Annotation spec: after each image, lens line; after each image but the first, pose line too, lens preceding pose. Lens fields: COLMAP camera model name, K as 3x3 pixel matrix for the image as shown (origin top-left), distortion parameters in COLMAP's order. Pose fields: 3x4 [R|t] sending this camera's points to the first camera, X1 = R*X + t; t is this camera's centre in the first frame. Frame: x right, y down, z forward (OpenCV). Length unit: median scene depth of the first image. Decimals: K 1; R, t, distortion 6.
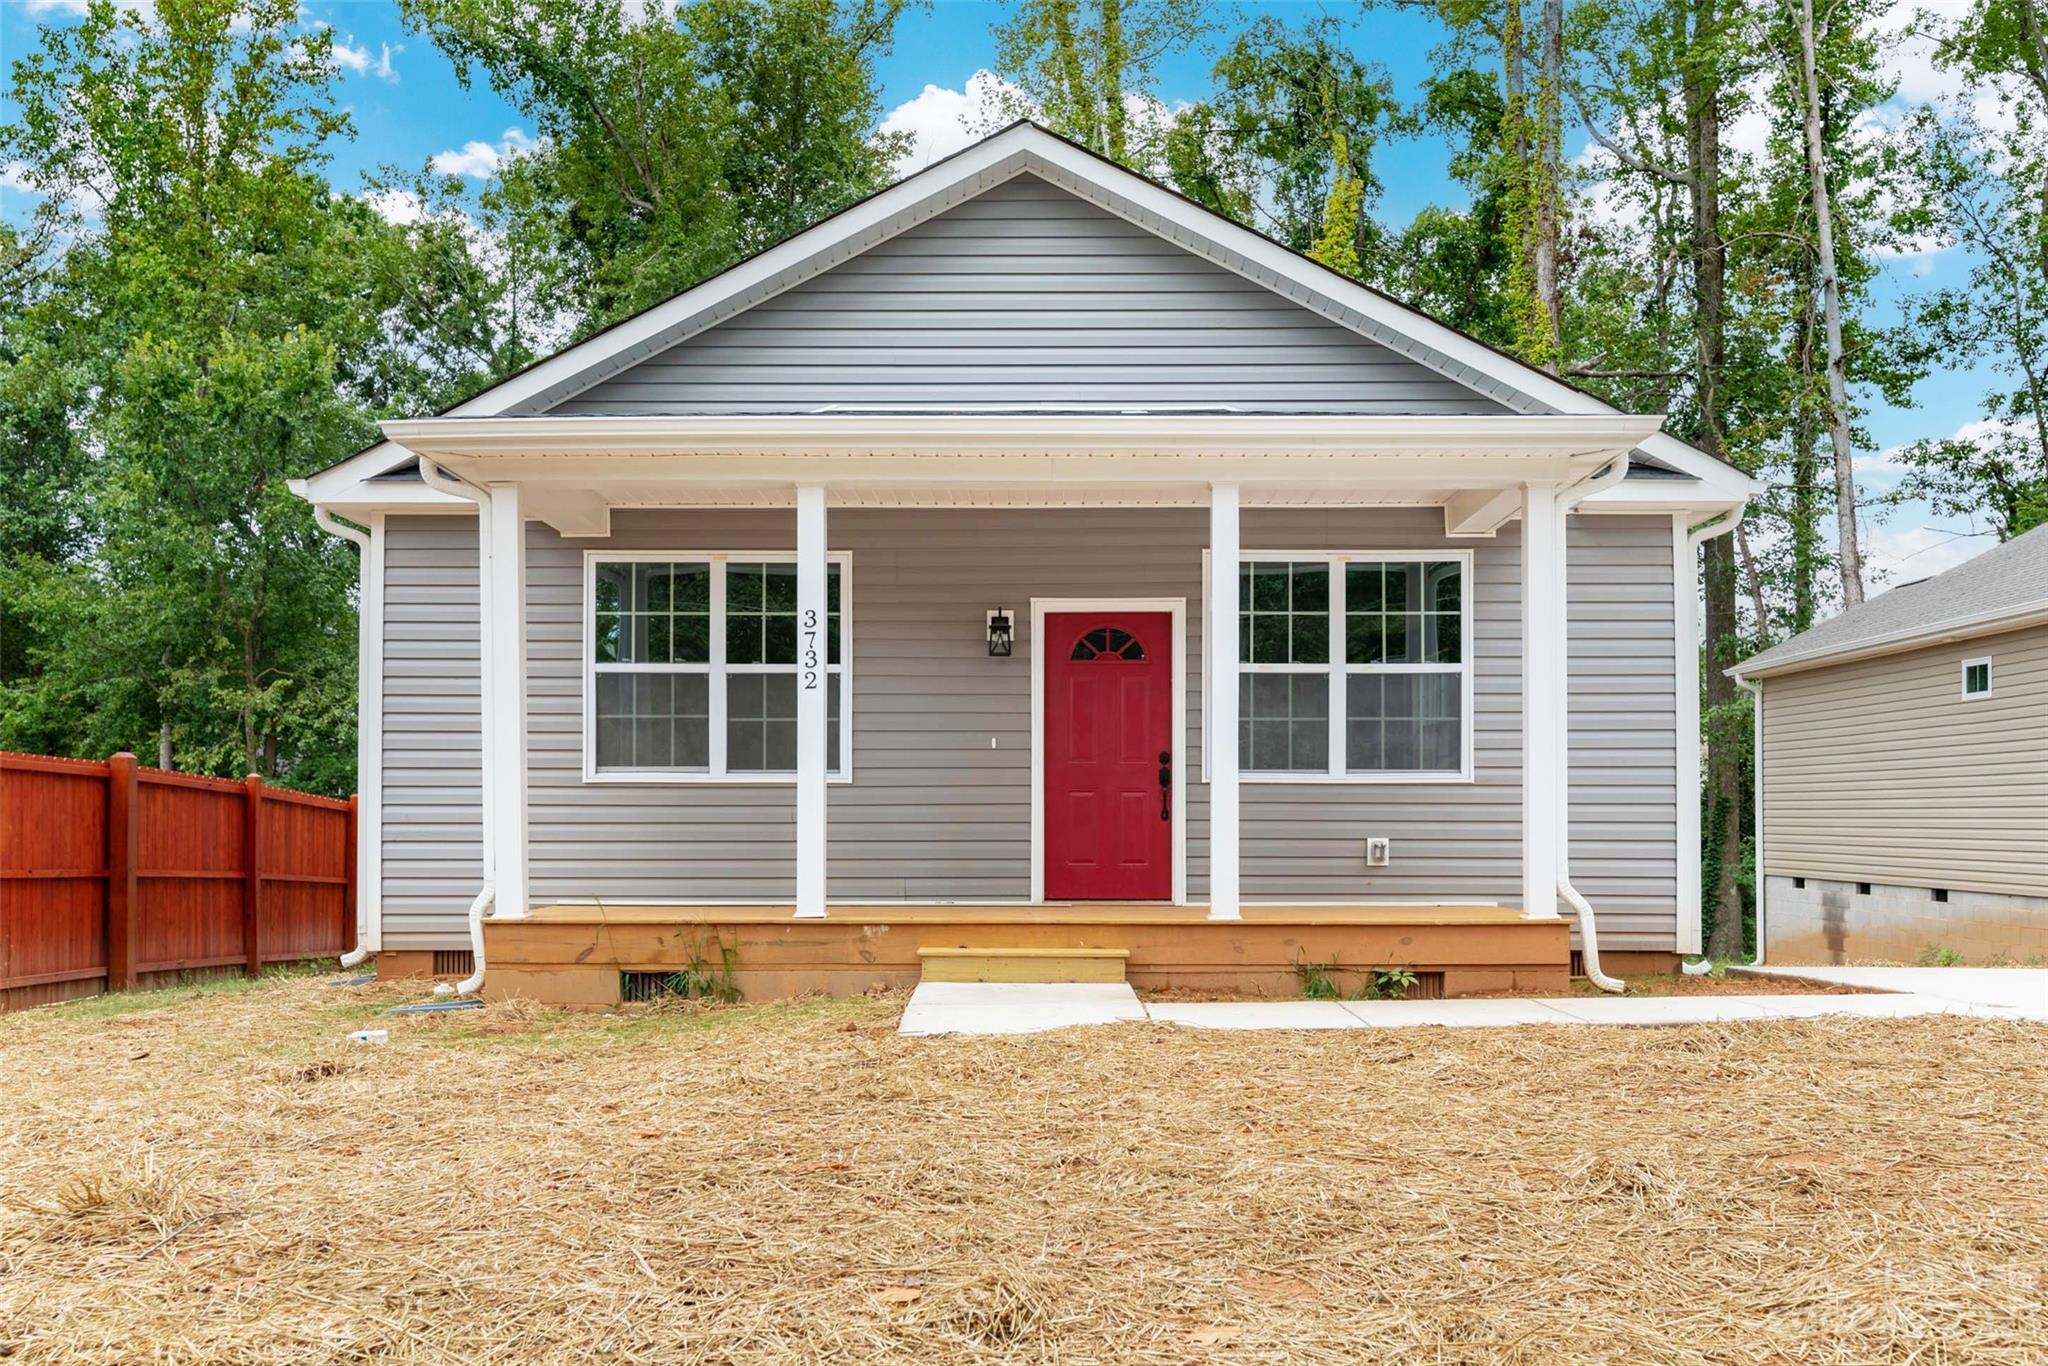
lens RADIAL K [[1637.4, 0, 1015.3], [0, 1637.4, 770.3], [0, 0, 1]] dist [0.059908, -0.065841]
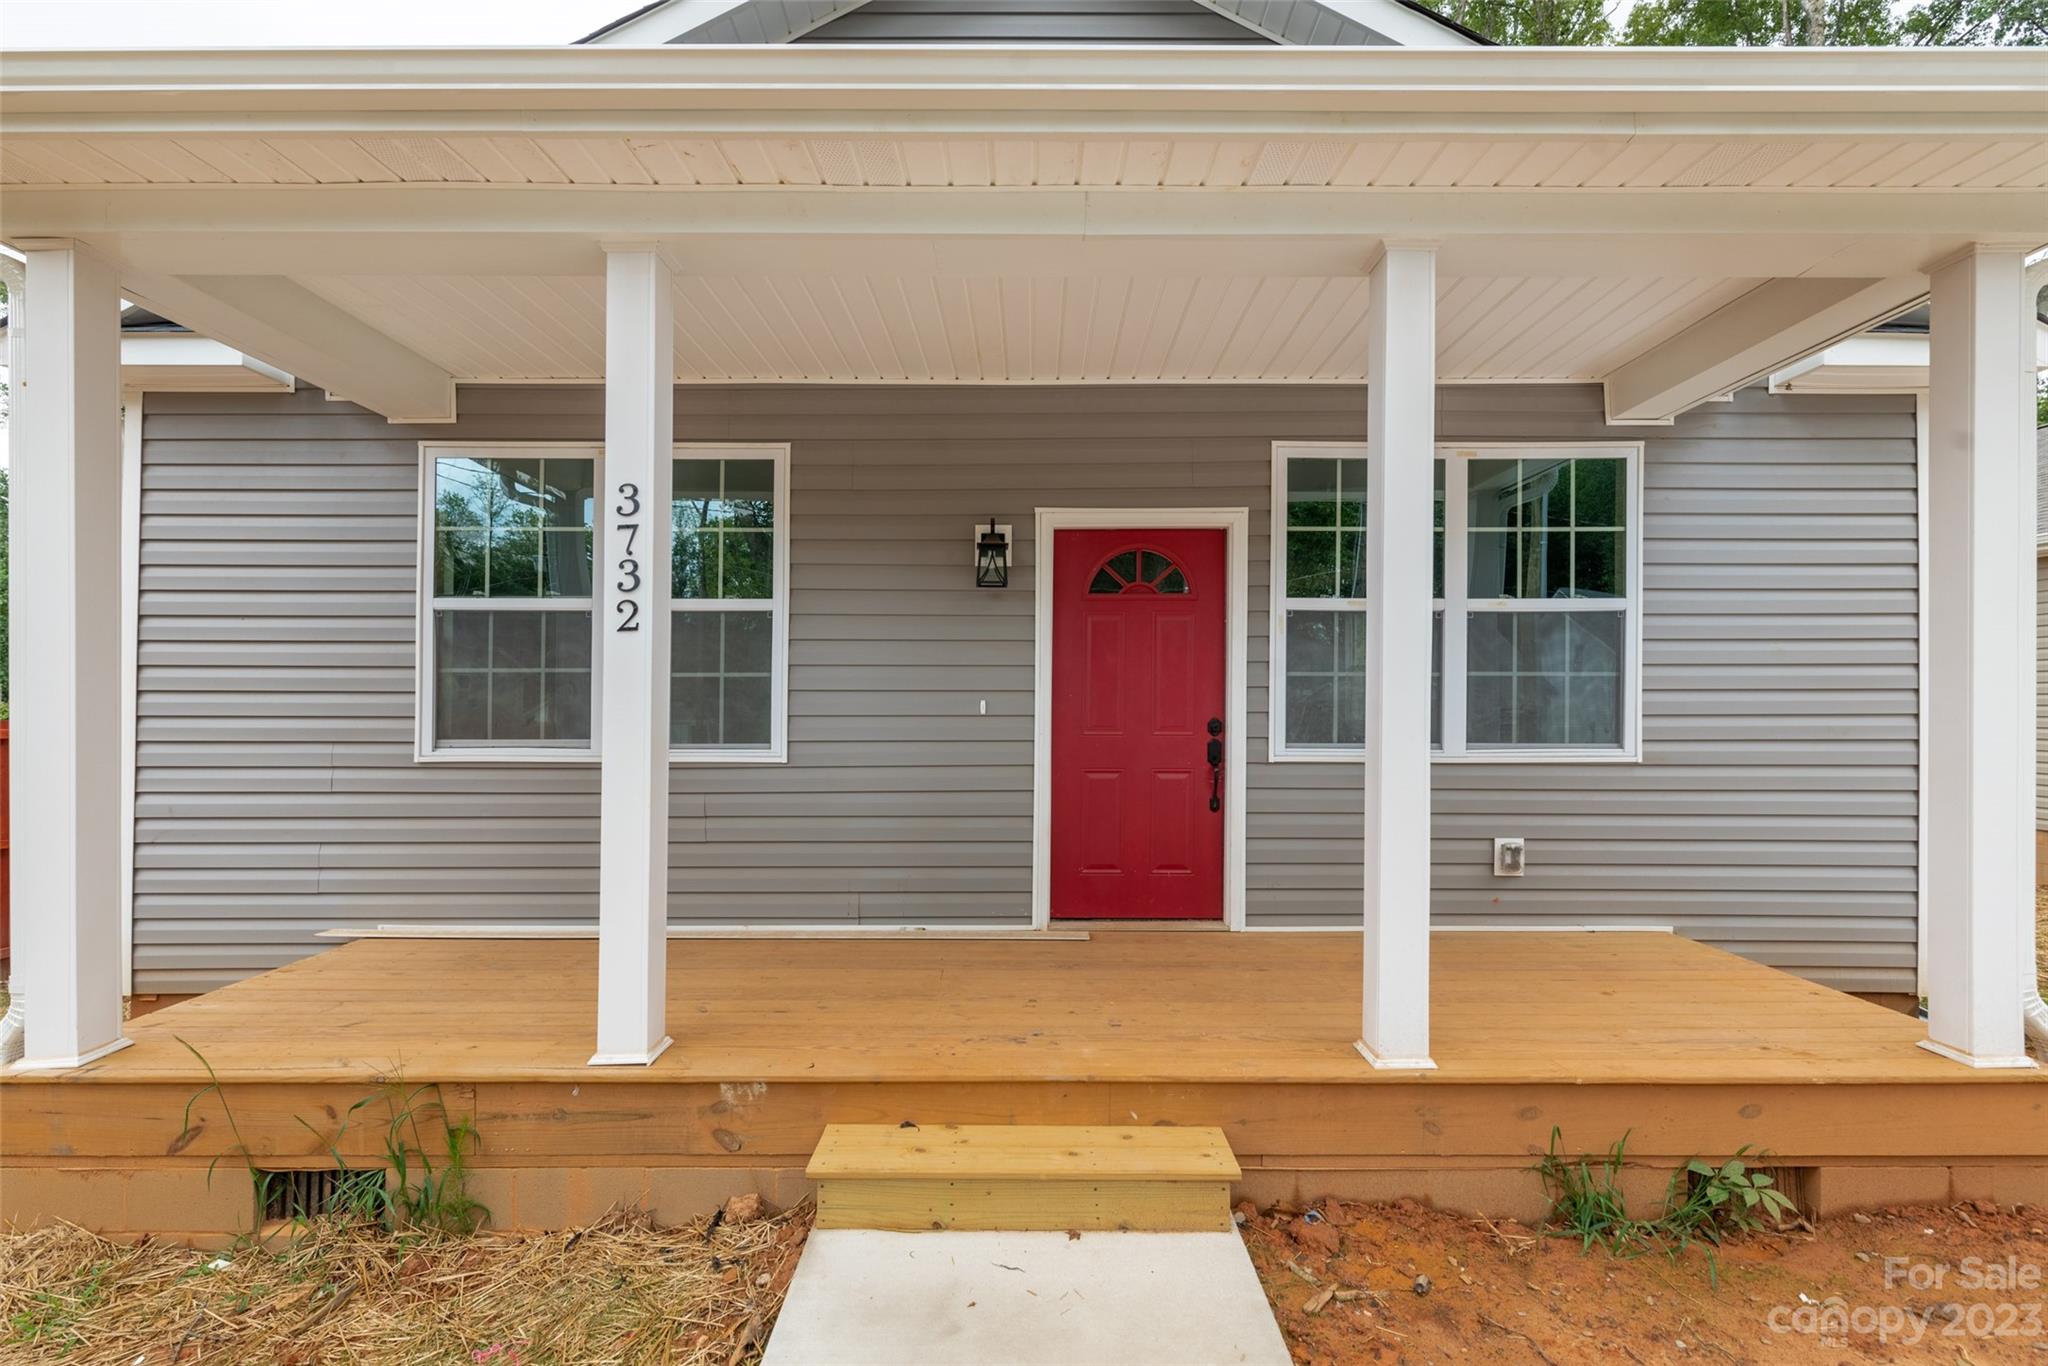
lens RADIAL K [[948.1, 0, 1037.2], [0, 948.1, 675.4], [0, 0, 1]] dist [0.021865, -0.000084]
pose [[0.999872, 0.000258, 0.016022, 0.003650], [-0.000152, 0.999978, -0.006604, -0.028534], [-0.016023, 0.006601, 0.999850, 0.588709]]
